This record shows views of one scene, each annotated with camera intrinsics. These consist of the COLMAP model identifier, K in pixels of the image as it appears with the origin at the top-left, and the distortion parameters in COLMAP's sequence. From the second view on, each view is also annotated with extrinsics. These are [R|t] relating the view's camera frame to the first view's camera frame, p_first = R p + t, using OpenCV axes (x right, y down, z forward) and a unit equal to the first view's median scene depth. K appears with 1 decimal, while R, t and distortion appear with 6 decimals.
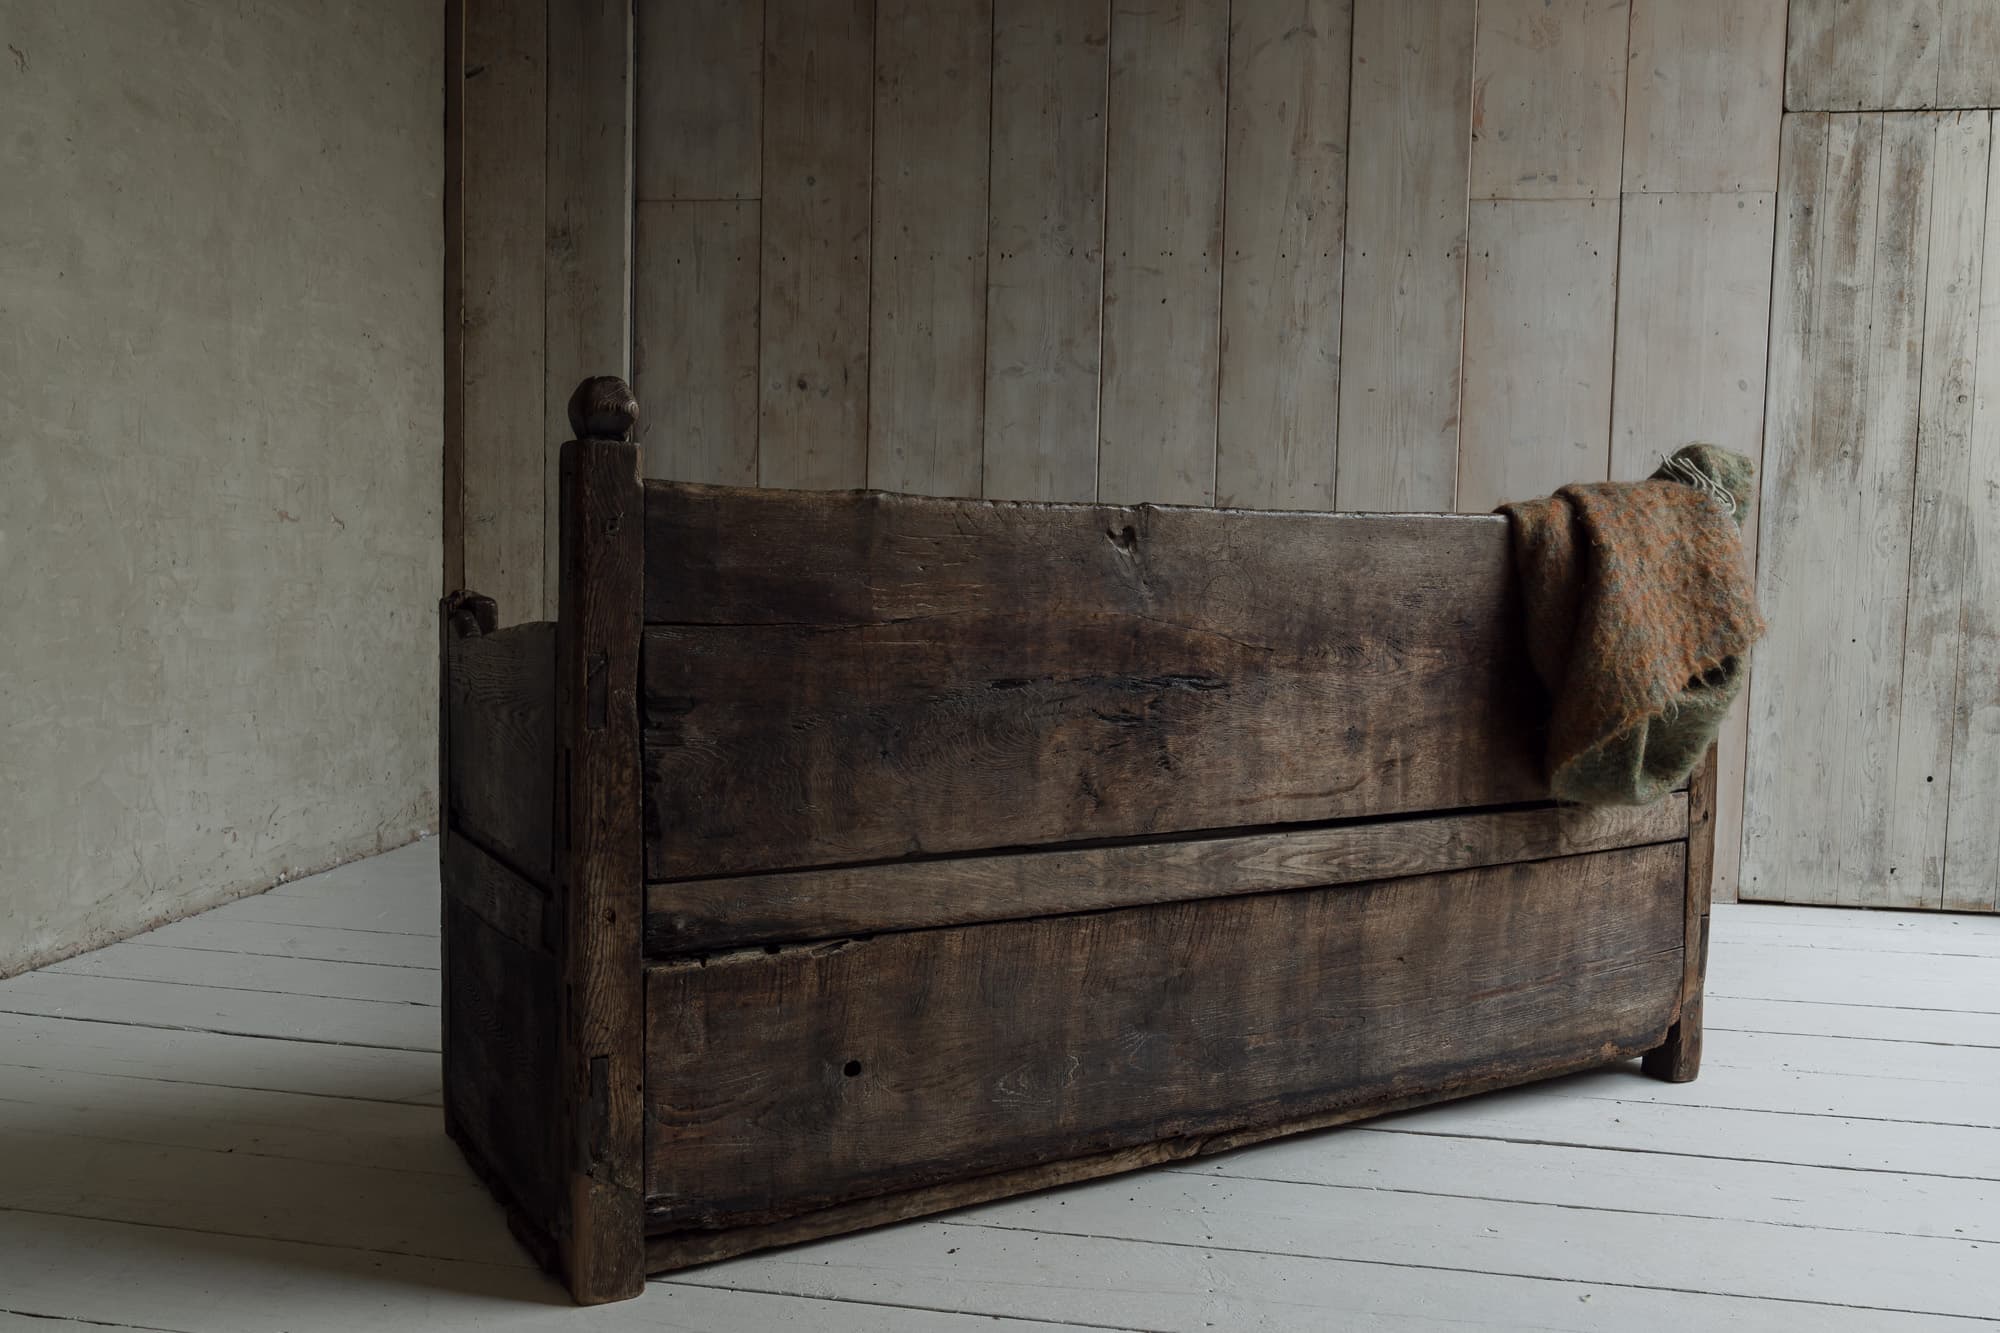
lens RADIAL K [[2031.6, 0, 945.2], [0, 2031.6, 702.3], [0, 0, 1]] dist [0.012059, 0.000000]
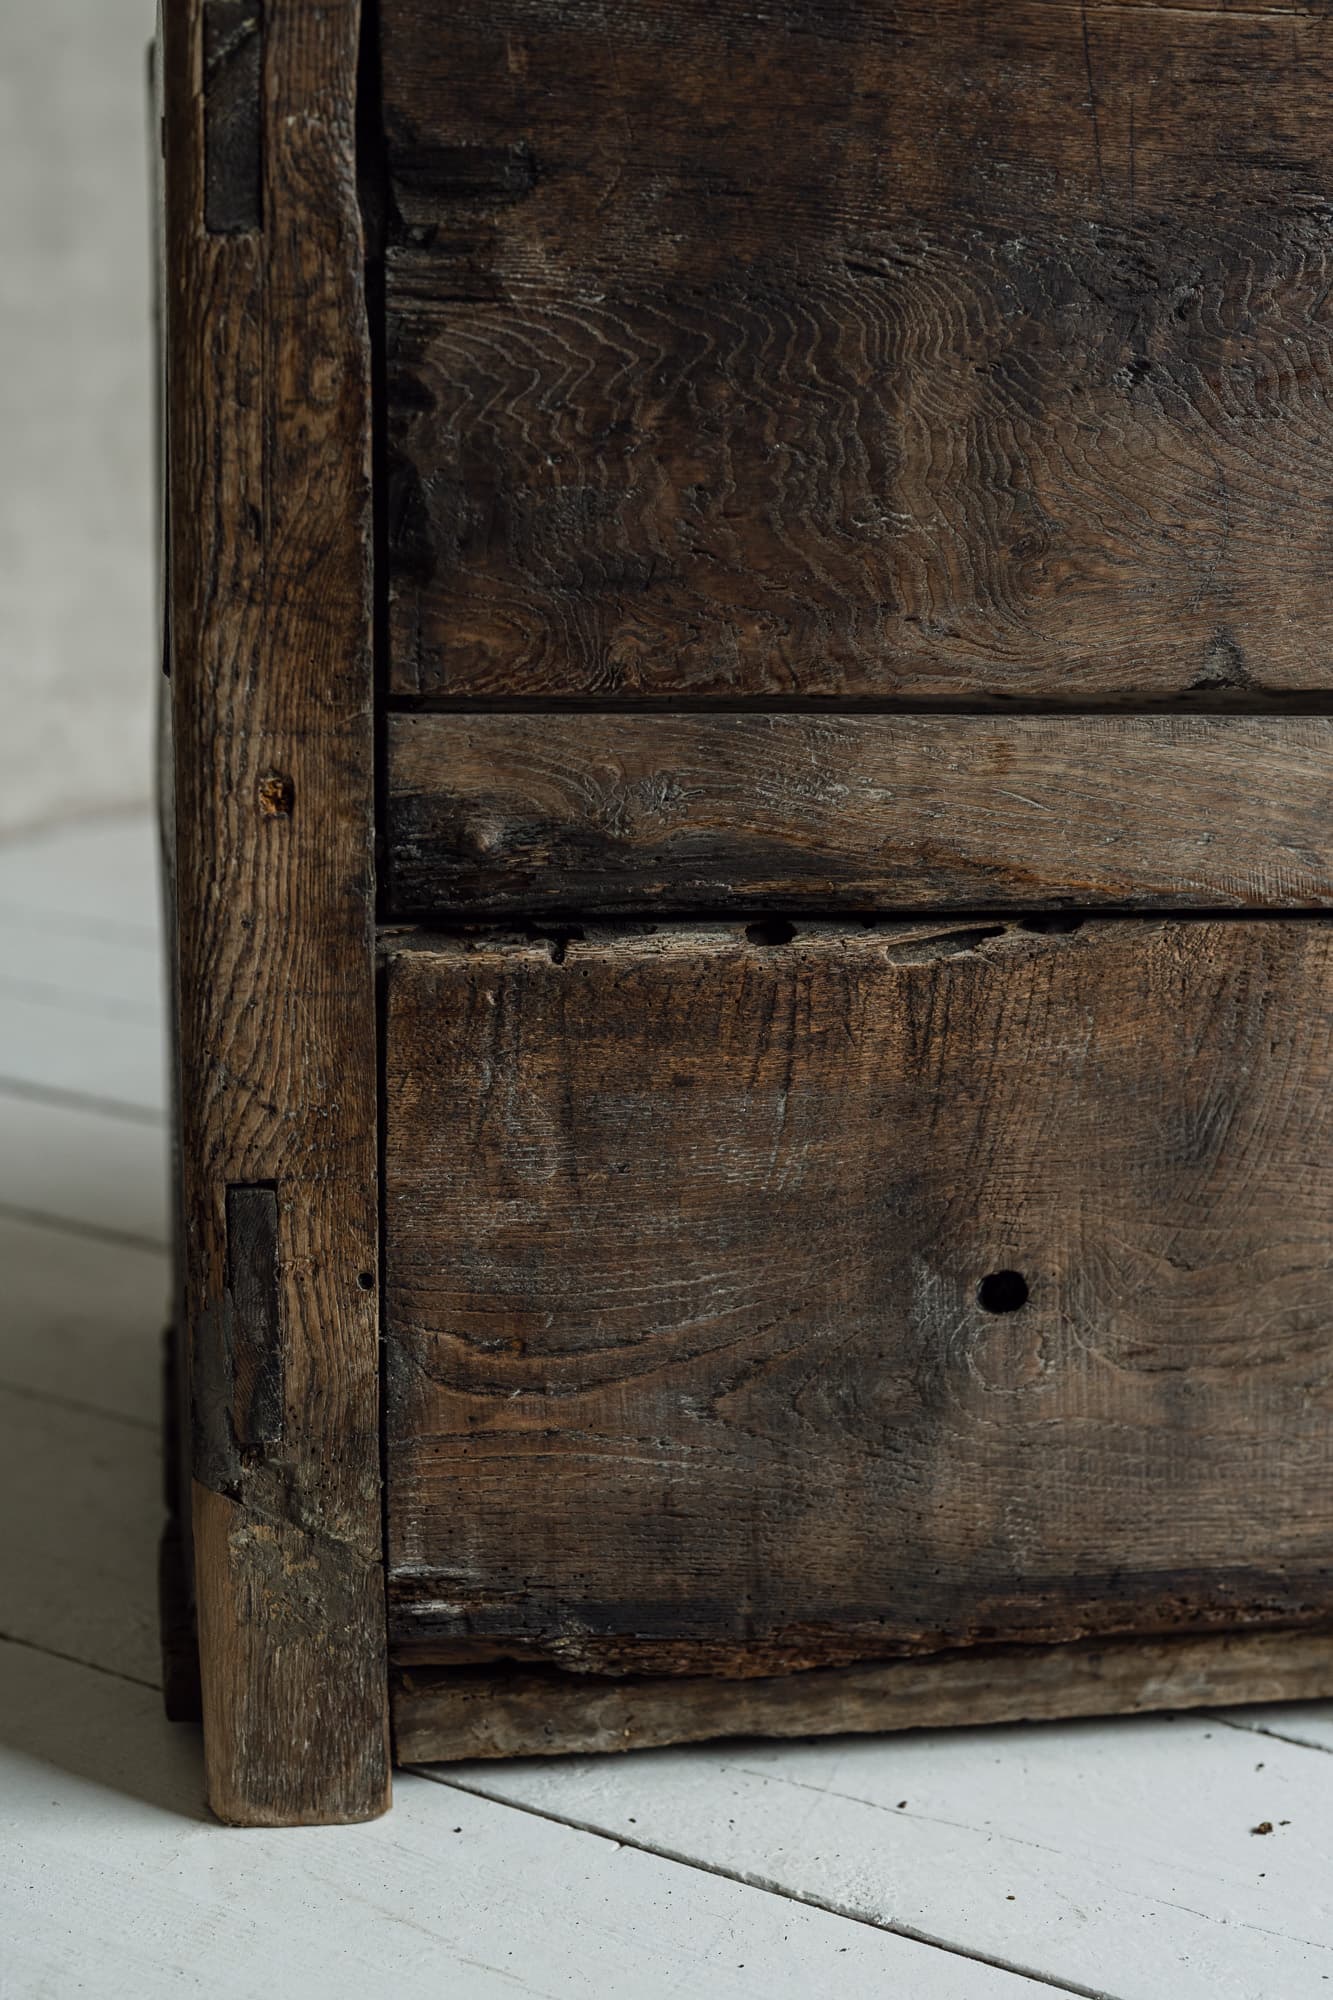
lens RADIAL K [[2882.5, 0, 672.2], [0, 2882.5, 997.6], [0, 0, 1]] dist [0.013424, 0.000000]
pose [[0.936256, 0.088175, -0.340073, 0.067843], [-0.046486, 0.990573, 0.128858, 0.070220], [0.348229, -0.104835, 0.931529, 0.535927]]
